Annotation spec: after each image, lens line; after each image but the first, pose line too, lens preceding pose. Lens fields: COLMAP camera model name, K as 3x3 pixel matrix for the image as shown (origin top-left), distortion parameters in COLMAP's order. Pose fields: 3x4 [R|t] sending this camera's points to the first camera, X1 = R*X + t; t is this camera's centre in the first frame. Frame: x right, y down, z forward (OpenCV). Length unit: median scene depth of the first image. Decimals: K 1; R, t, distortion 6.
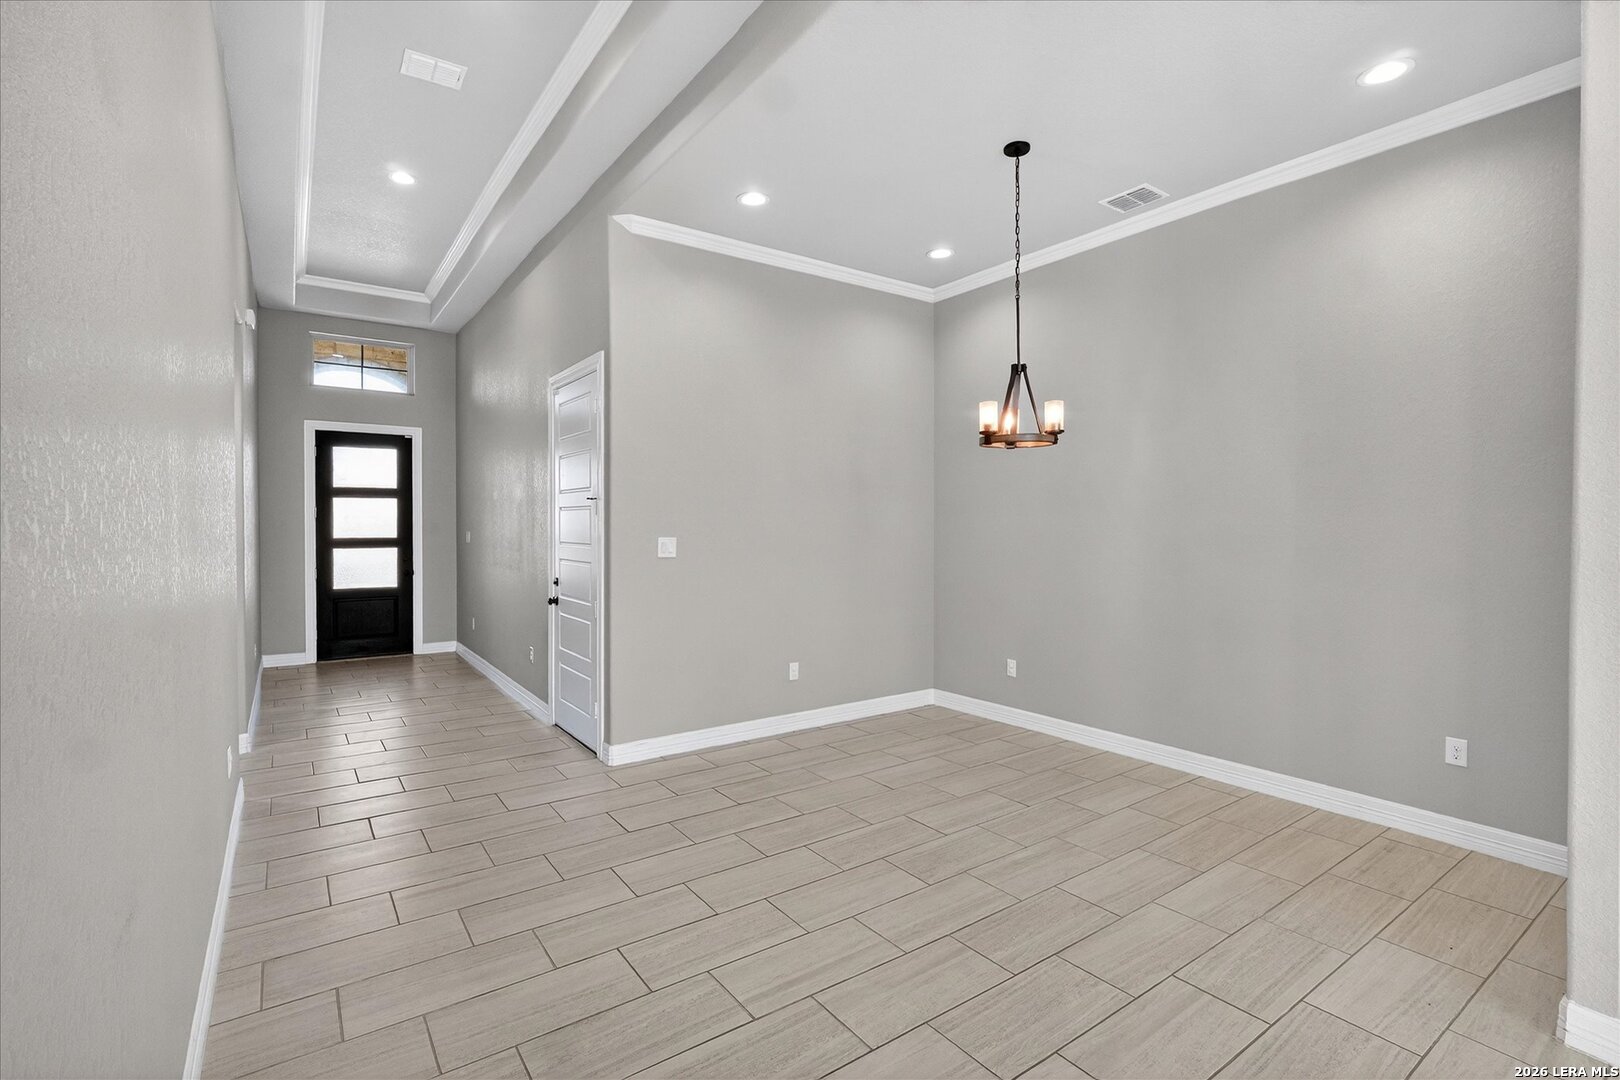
lens RADIAL K [[742.2, 0, 810.0], [0, 742.2, 540.0], [0, 0, 1]] dist [0.000661, 0.000129]
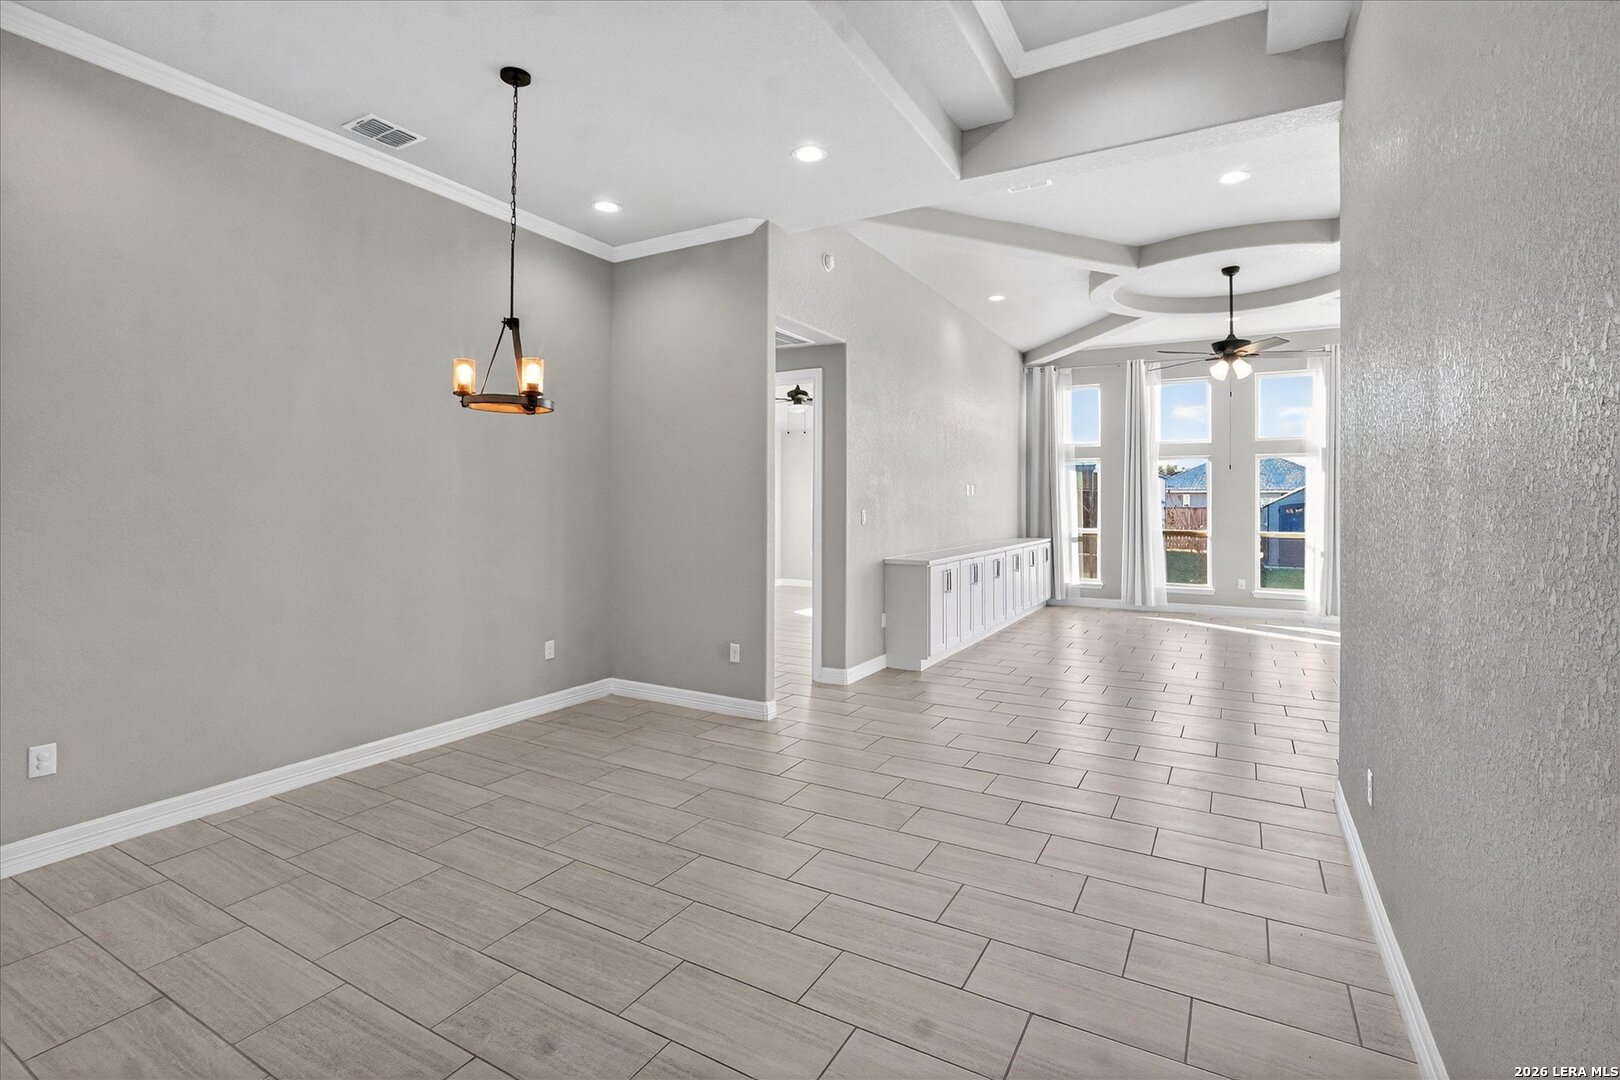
lens RADIAL K [[756.0, 0, 813.4], [0, 756.0, 499.6], [0, 0, 1]] dist [-0.017001, 0.000800]
pose [[-0.421988, 0.000979, 0.906601, -0.686436], [0.015064, 0.999869, 0.005932, -0.020617], [-0.906476, 0.016160, -0.421948, 1.057506]]
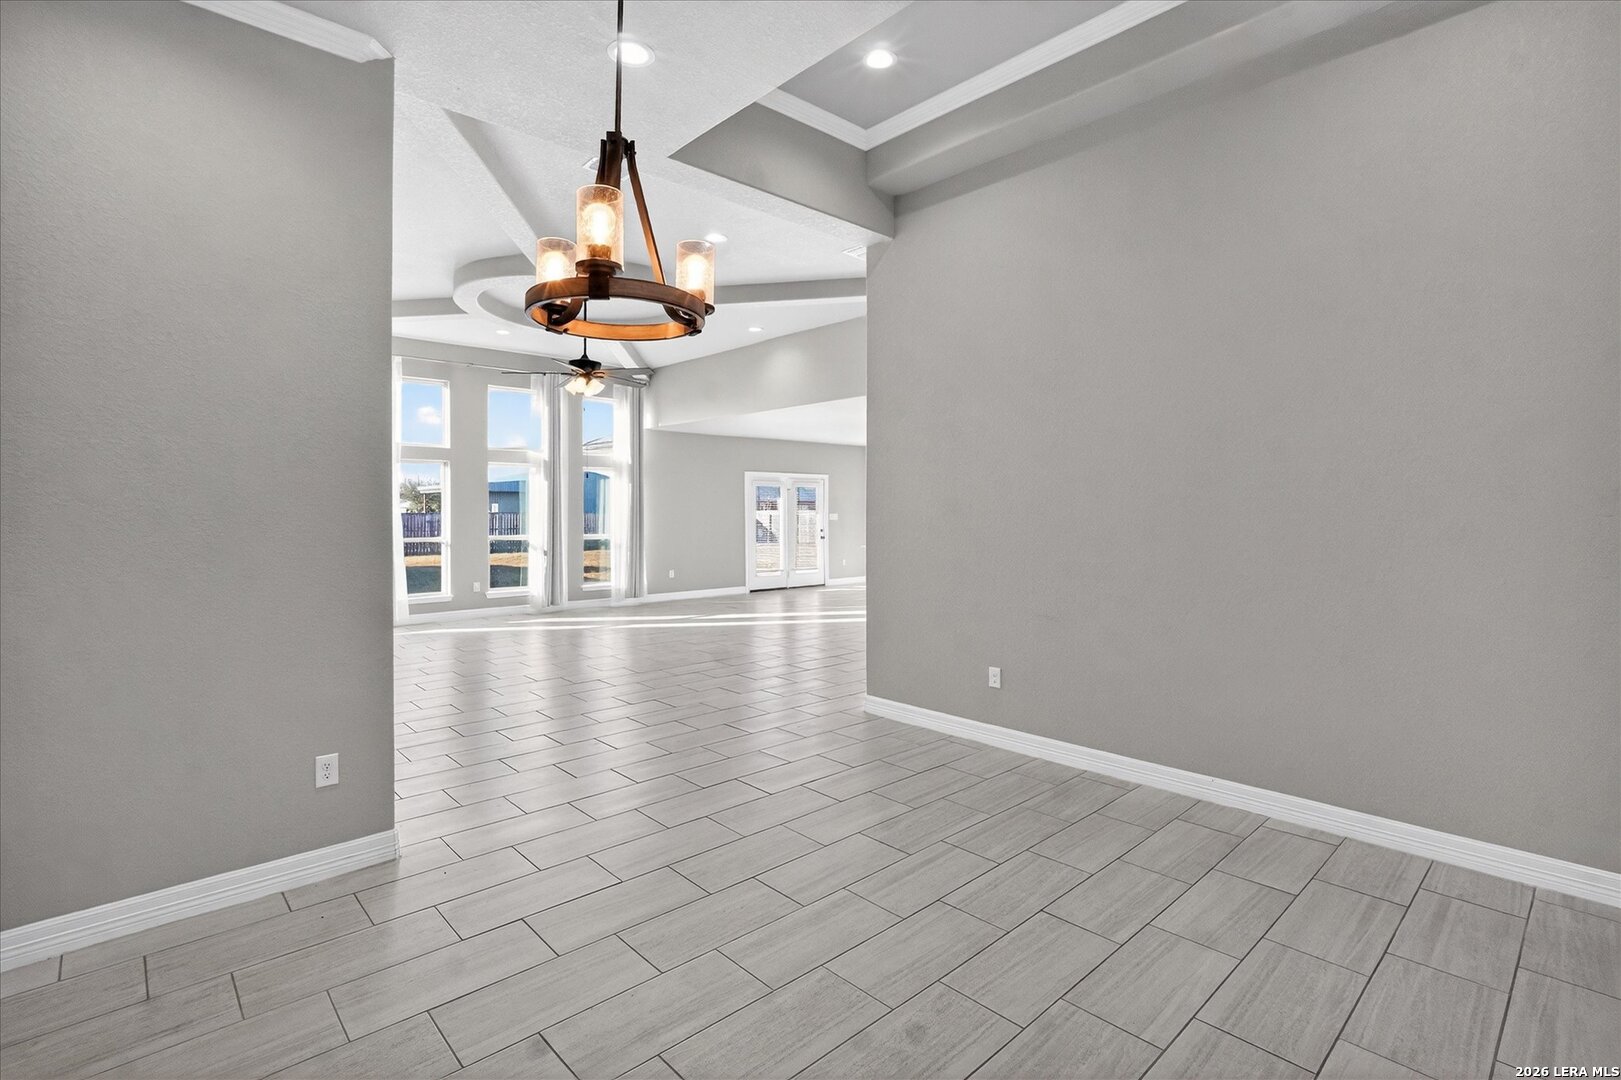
lens RADIAL K [[756.5, 0, 813.9], [0, 756.5, 499.5], [0, 0, 1]] dist [-0.017001, 0.000800]
pose [[-0.993719, 0.005789, -0.111754, 0.206243], [0.004610, 0.999931, 0.010800, -0.028580], [0.111809, 0.010217, -0.993677, 1.460725]]
